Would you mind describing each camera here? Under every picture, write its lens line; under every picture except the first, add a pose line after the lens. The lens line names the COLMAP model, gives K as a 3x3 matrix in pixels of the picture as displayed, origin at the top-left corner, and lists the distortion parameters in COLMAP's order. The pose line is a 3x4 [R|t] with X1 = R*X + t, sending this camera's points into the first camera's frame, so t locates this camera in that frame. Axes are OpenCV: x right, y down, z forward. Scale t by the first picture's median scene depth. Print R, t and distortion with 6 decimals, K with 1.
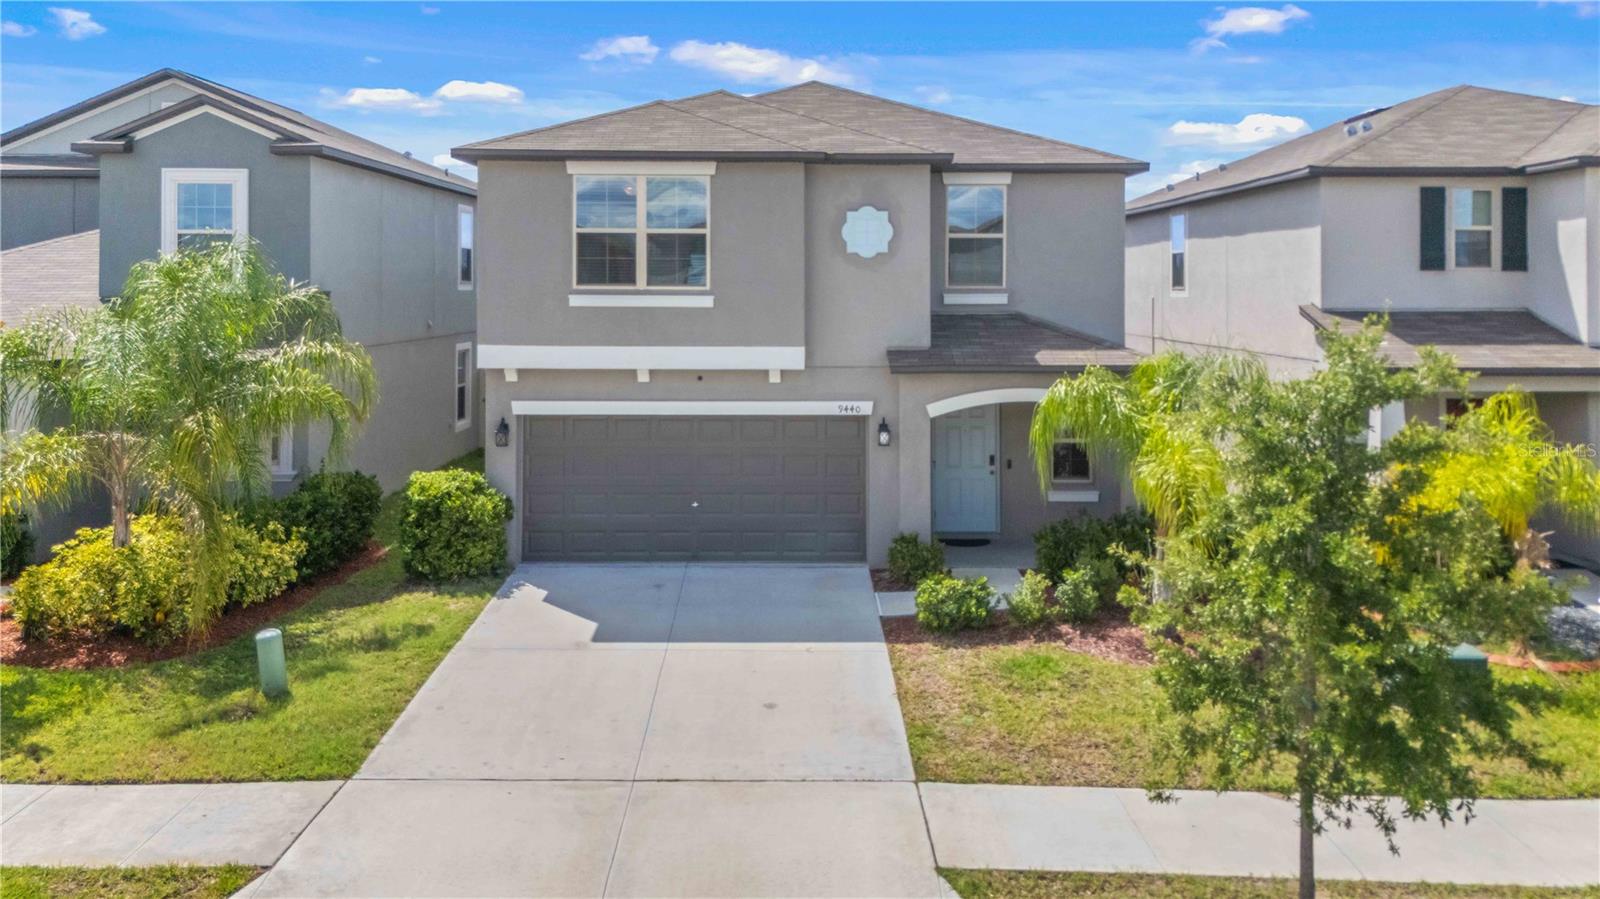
lens RADIAL K [[1192.5, 0, 800.0], [0, 1192.5, 449.5], [0, 0, 1]] dist [0.006232, -0.004623]
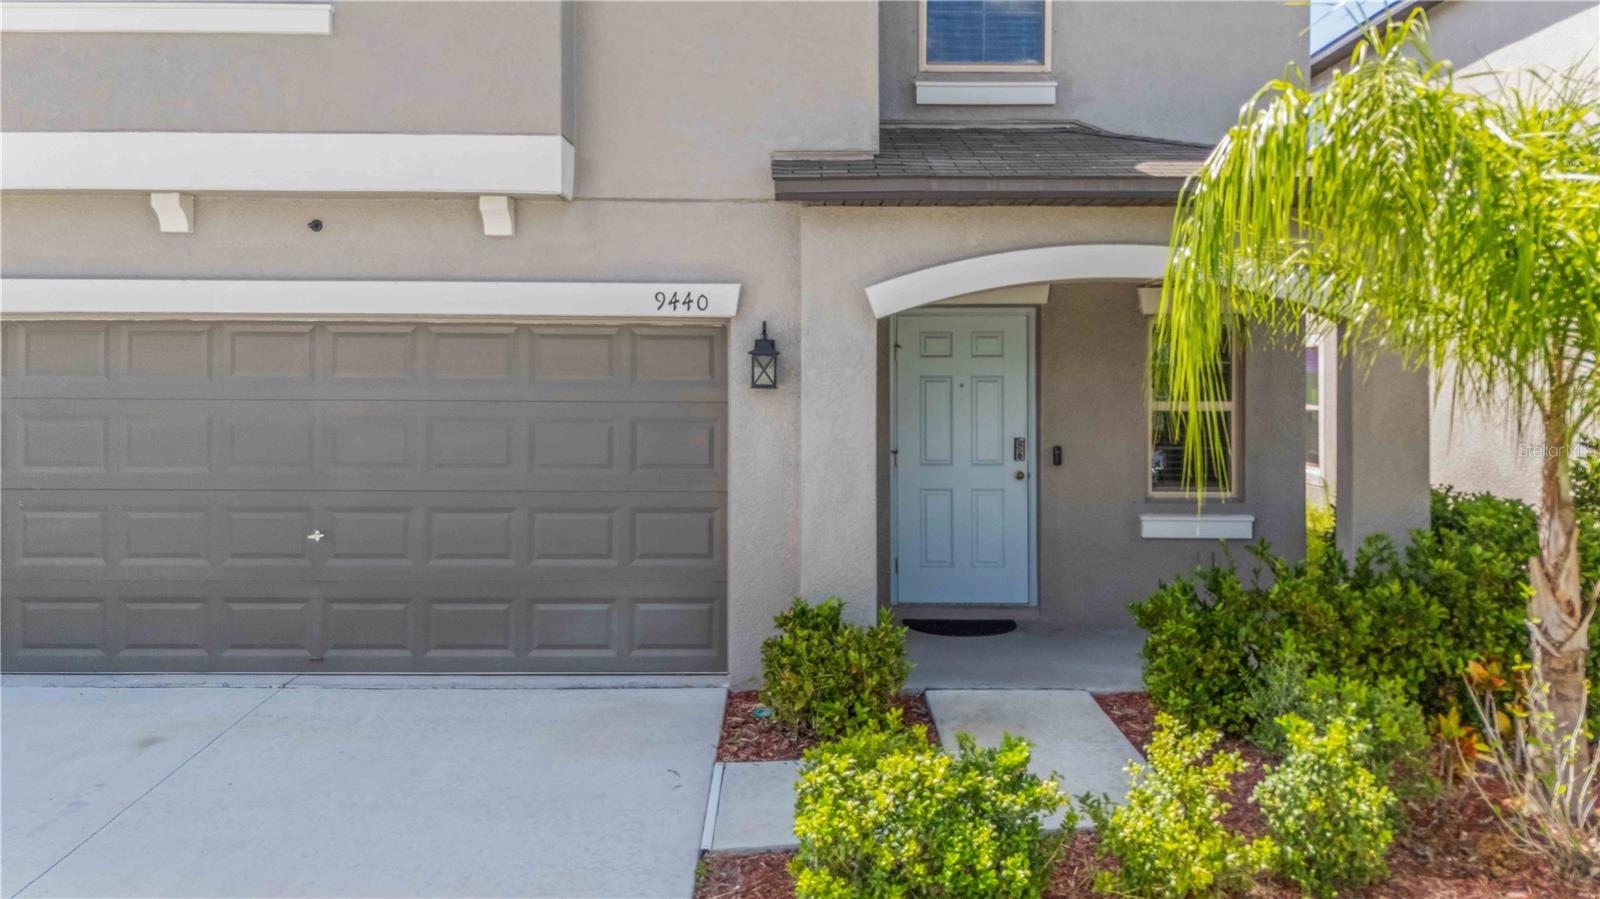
lens RADIAL K [[1176.4, 0, 831.2], [0, 1176.4, 503.8], [0, 0, 1]] dist [0.062969, -0.000977]
pose [[0.999690, 0.004313, 0.024535, 0.084471], [-0.003662, 0.999642, -0.026499, 0.046971], [-0.024641, 0.026401, 0.999348, 0.599072]]
